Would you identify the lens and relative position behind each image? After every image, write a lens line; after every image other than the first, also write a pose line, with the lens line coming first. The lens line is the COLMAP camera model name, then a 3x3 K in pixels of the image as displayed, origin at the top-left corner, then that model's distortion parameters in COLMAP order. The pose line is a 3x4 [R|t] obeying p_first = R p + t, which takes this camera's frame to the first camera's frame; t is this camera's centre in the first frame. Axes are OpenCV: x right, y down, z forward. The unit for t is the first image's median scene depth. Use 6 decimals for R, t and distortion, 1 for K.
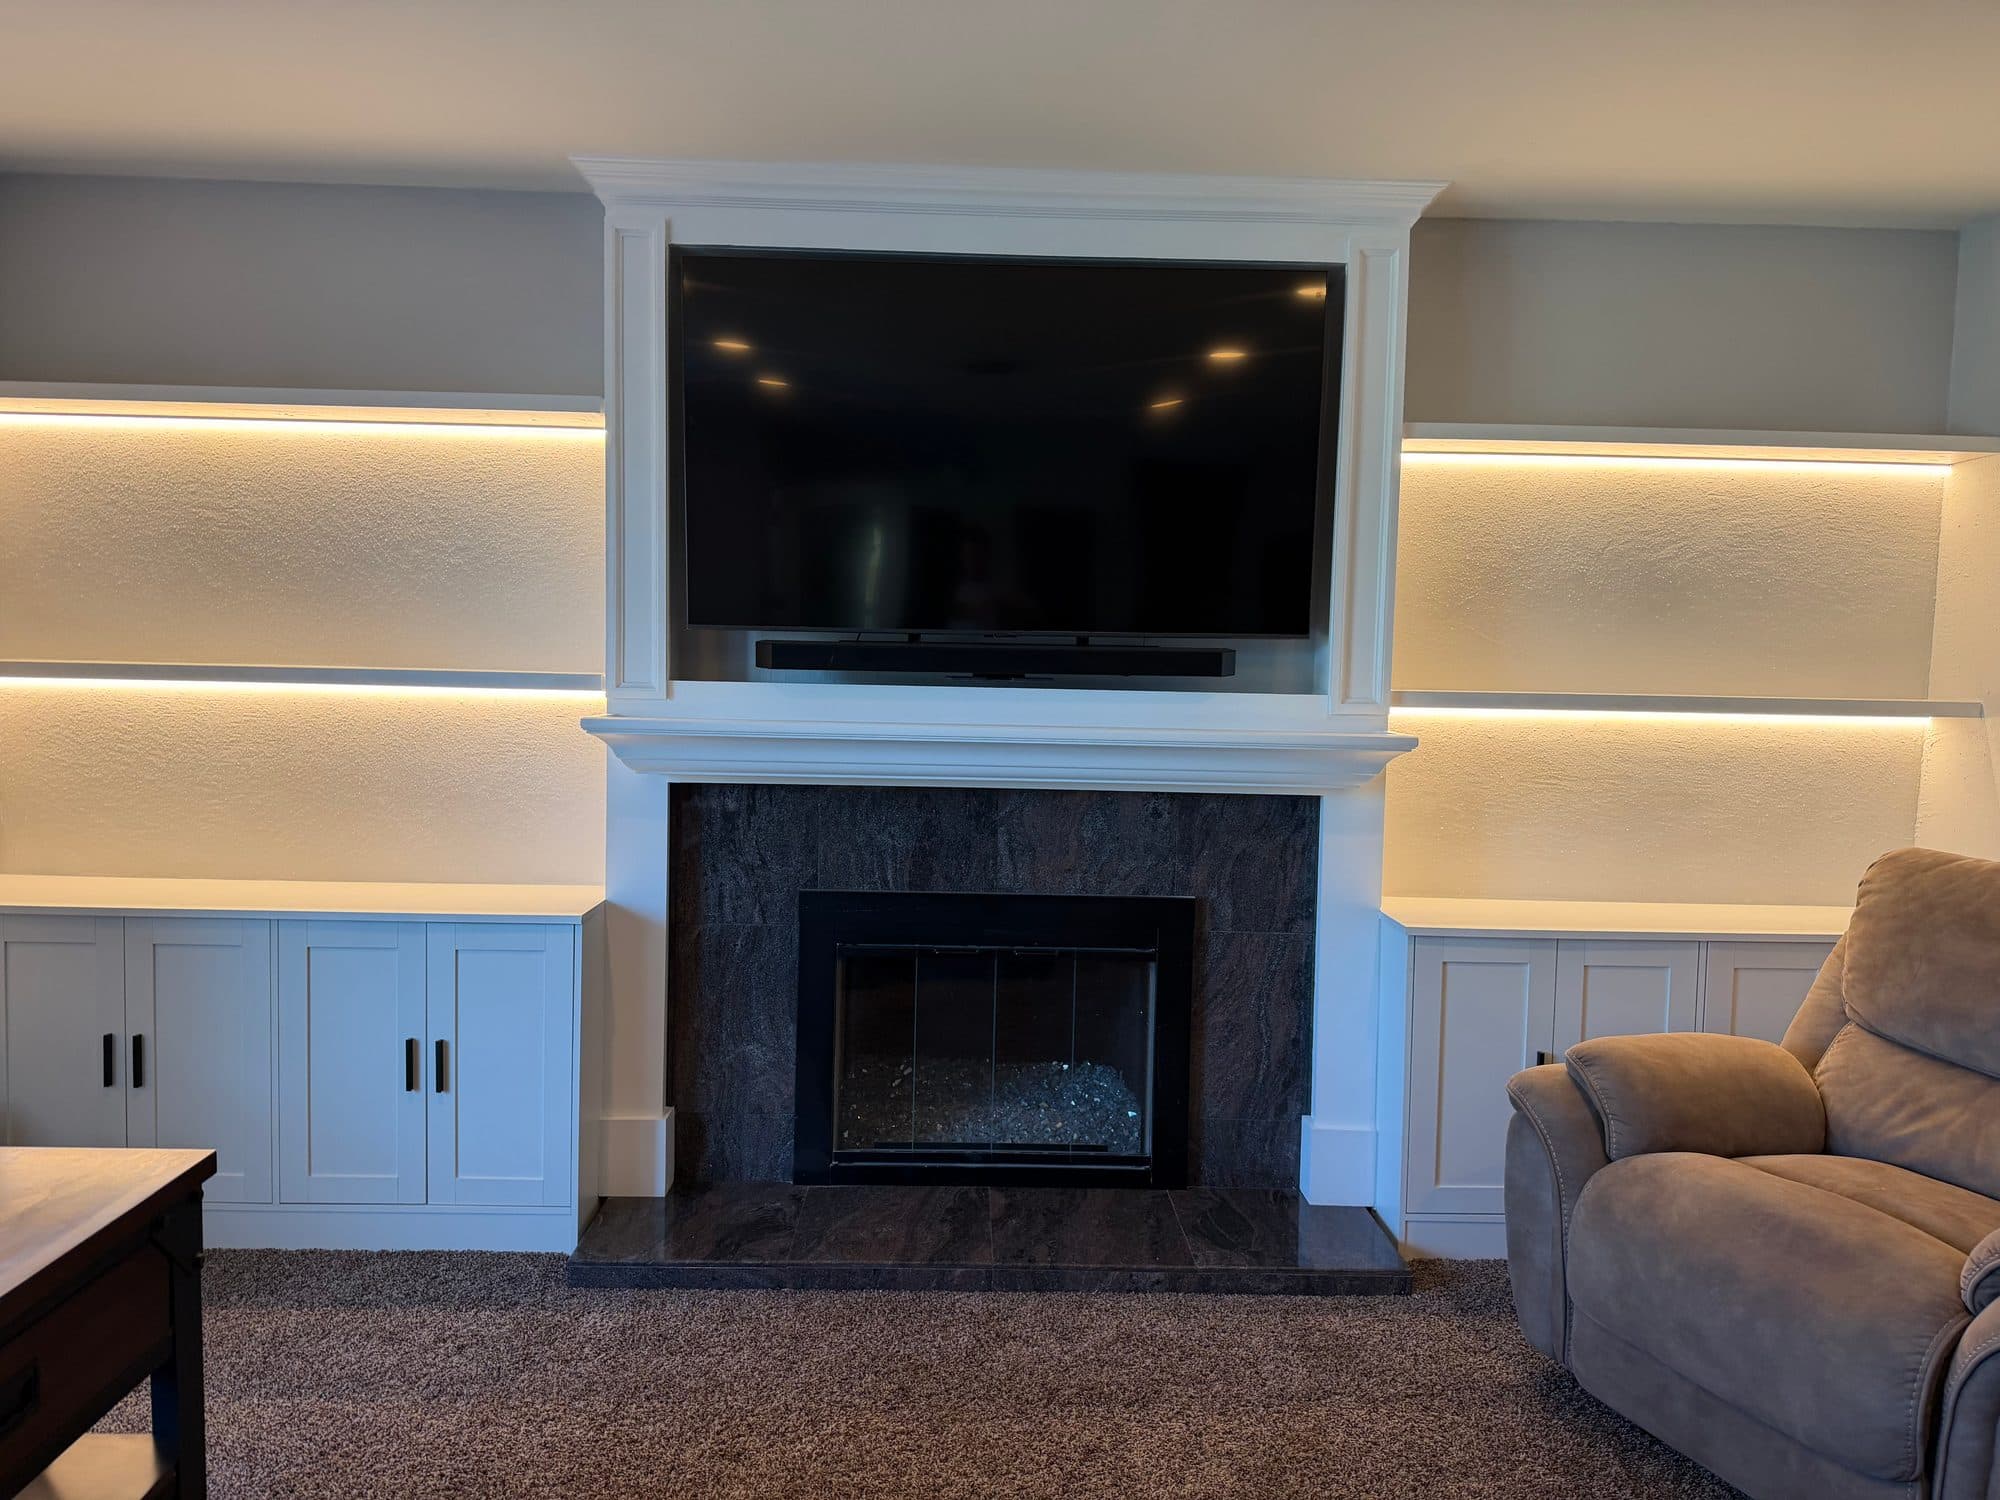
lens RADIAL K [[1420.3, 0, 990.9], [0, 1420.3, 755.5], [0, 0, 1]] dist [0.063151, -0.081795]
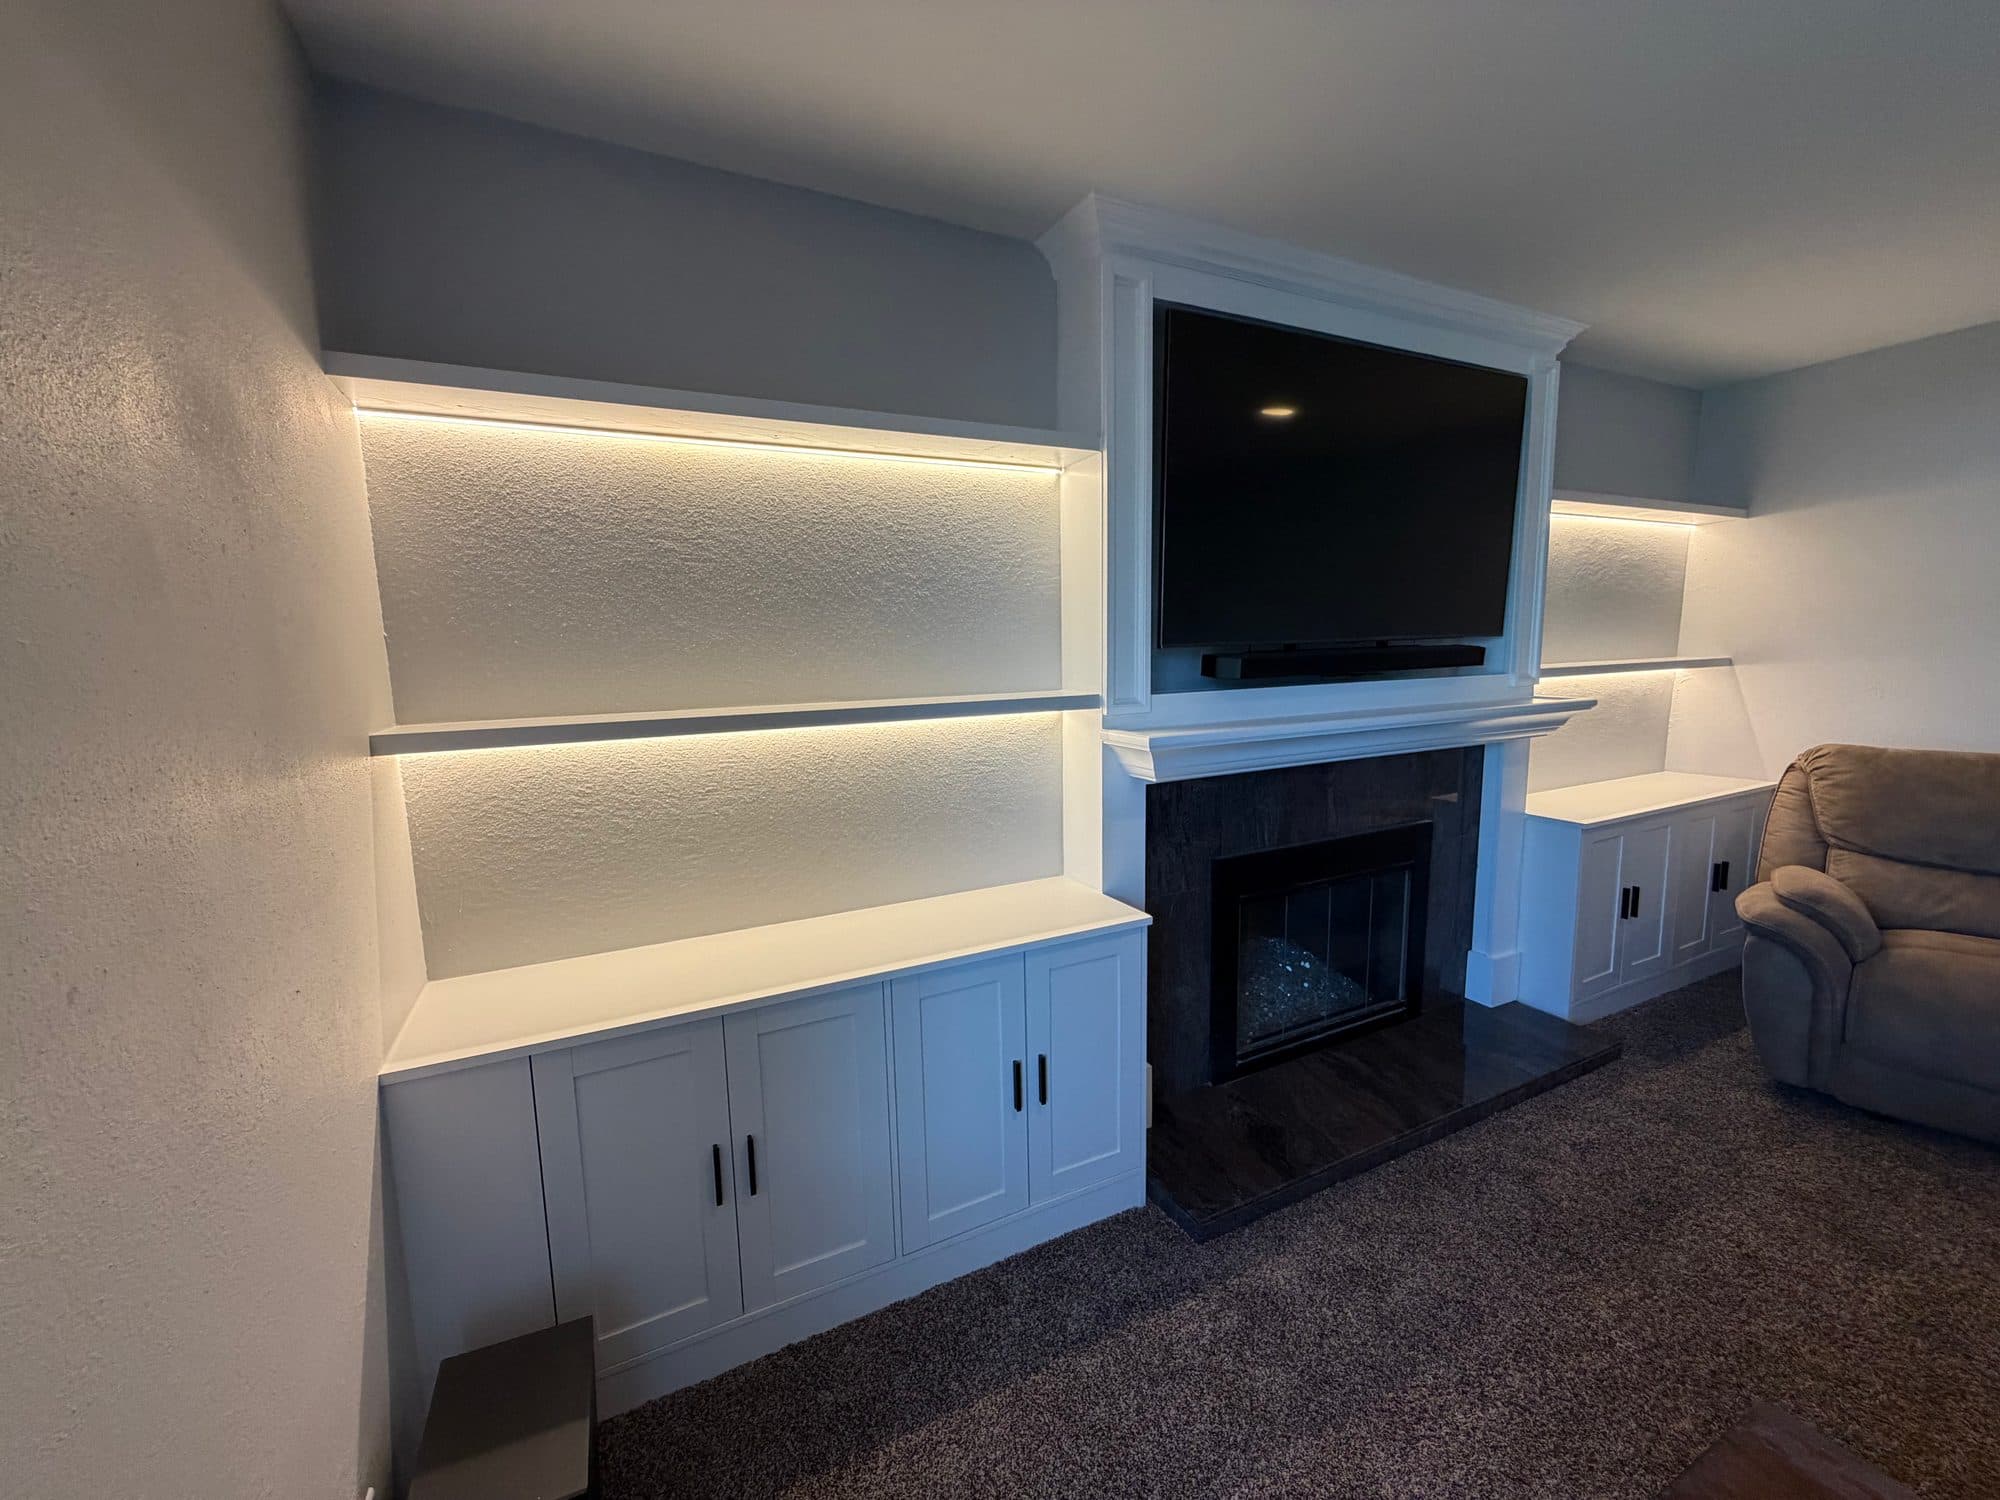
lens RADIAL K [[812.1, 0, 996.1], [0, 812.1, 745.4], [0, 0, 1]] dist [0.003363, -0.000348]
pose [[0.901664, -0.095151, 0.421840, -0.603478], [0.068357, 0.994589, 0.078230, -0.071011], [-0.427001, -0.041702, 0.903289, 0.458913]]
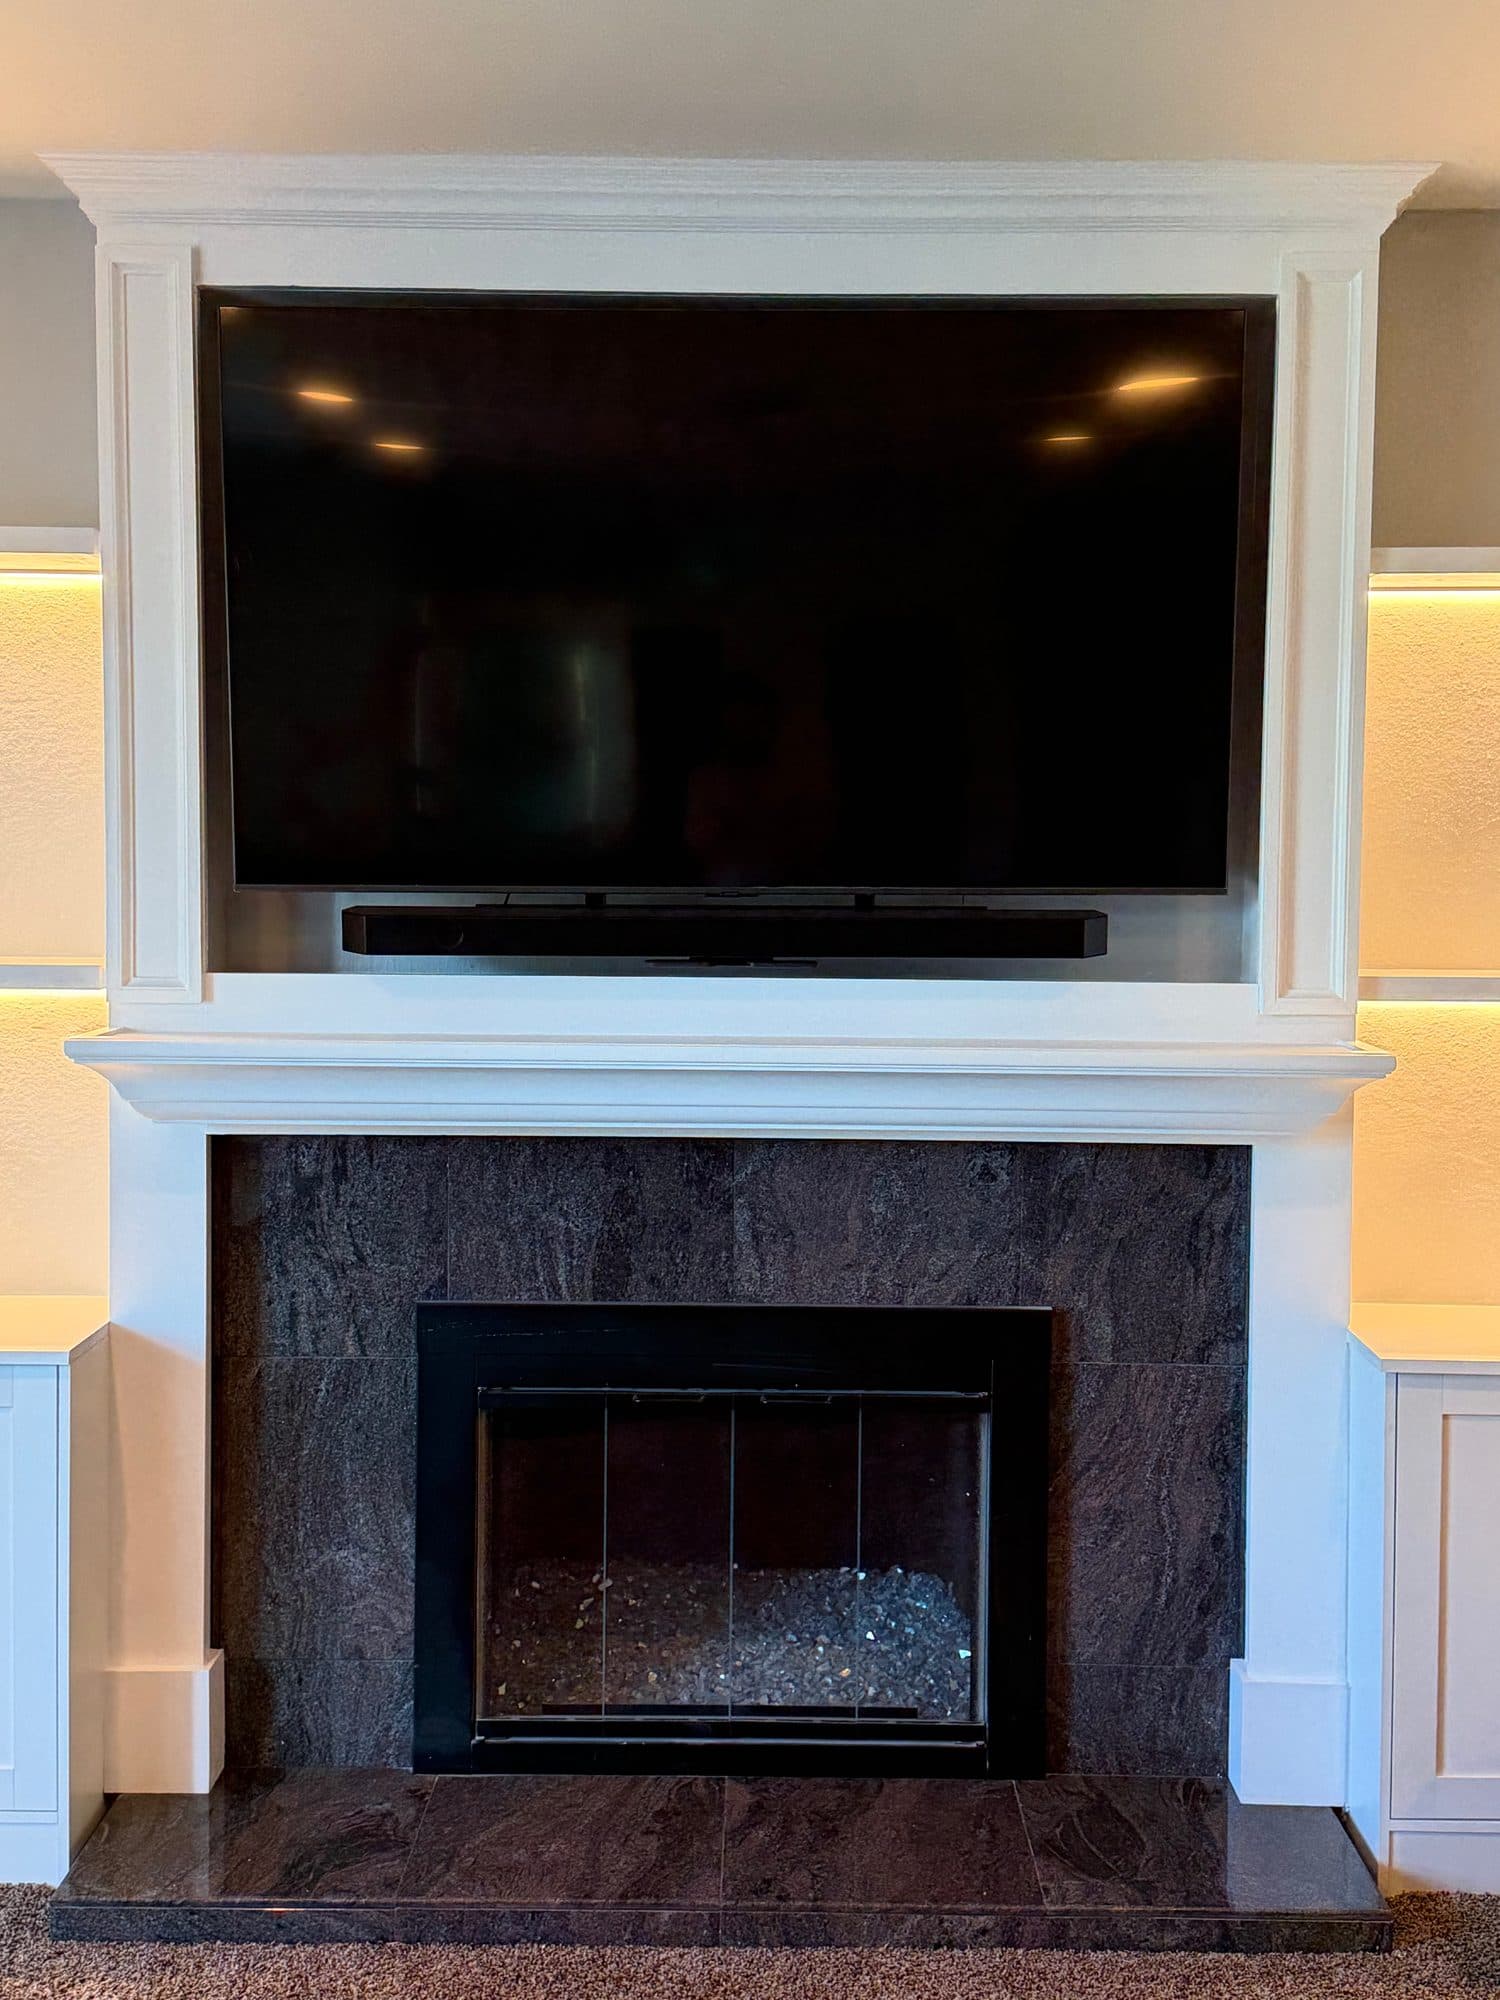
lens RADIAL K [[2429.2, 0, 750.0], [0, 2429.2, 1000.0], [0, 0, 1]] dist [0.049250, -0.009793]
pose [[0.999506, -0.011131, -0.029387, 0.045525], [0.011090, 0.999937, -0.001536, -0.035987], [0.029402, 0.001210, 0.999567, -0.068428]]
